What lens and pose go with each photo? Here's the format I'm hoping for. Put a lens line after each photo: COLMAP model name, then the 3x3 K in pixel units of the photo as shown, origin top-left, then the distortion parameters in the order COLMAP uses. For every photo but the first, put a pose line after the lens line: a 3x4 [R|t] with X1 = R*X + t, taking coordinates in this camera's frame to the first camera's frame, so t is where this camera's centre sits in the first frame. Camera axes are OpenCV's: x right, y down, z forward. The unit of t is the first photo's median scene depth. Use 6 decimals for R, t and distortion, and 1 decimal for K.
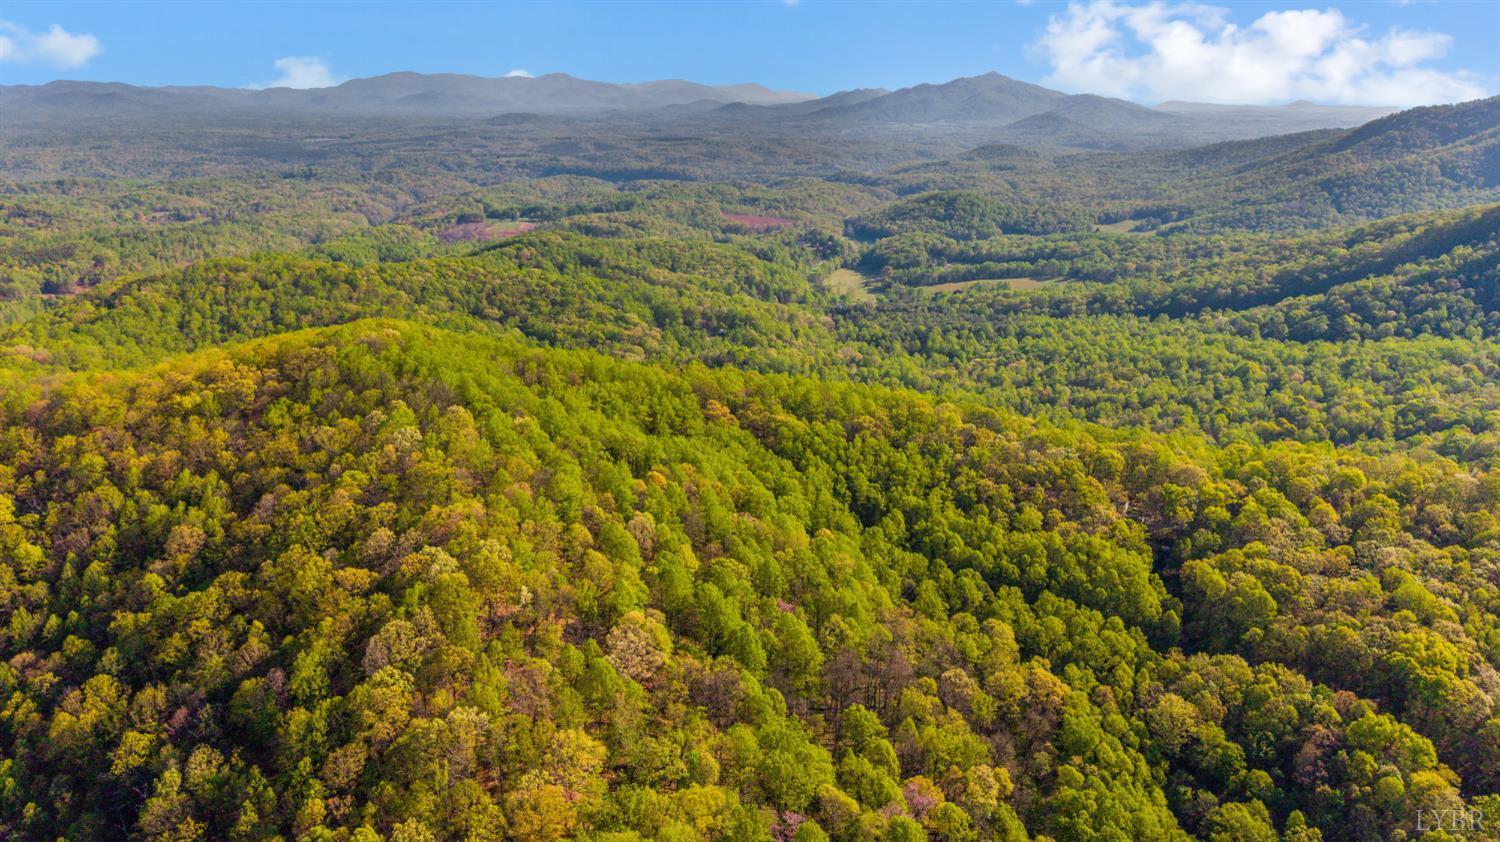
lens RADIAL K [[1000.4, 0, 750.0], [0, 1000.4, 421.0], [0, 0, 1]] dist [0.064977, -0.096833]
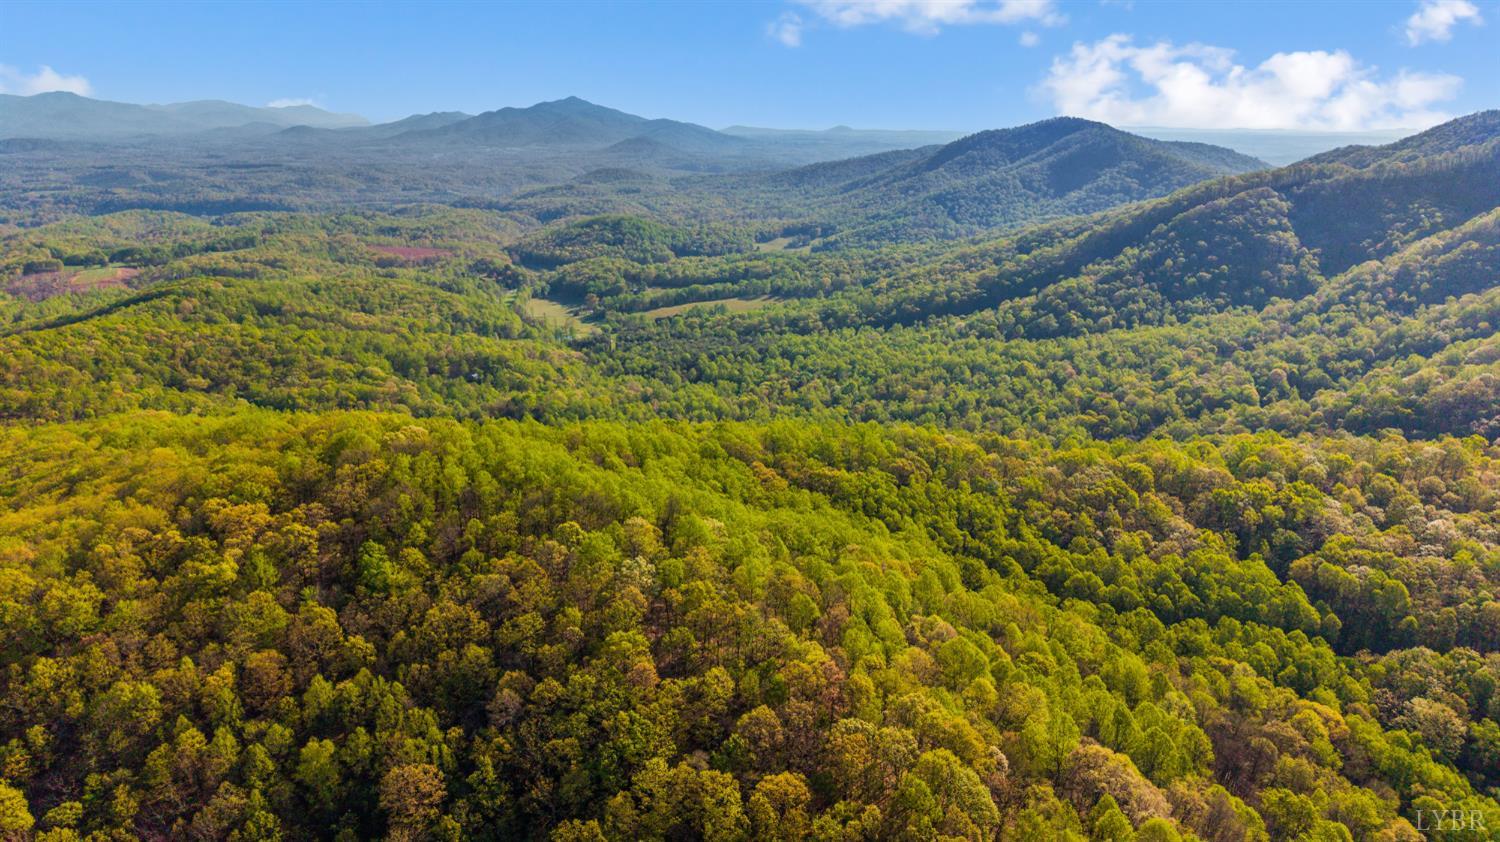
lens RADIAL K [[1000.4, 0, 750.0], [0, 1000.4, 421.0], [0, 0, 1]] dist [0.064977, -0.096833]
pose [[0.920677, -0.110115, 0.374471, -0.110759], [0.118315, 0.992976, 0.001099, -0.017690], [-0.371961, 0.043294, 0.927238, 0.057392]]
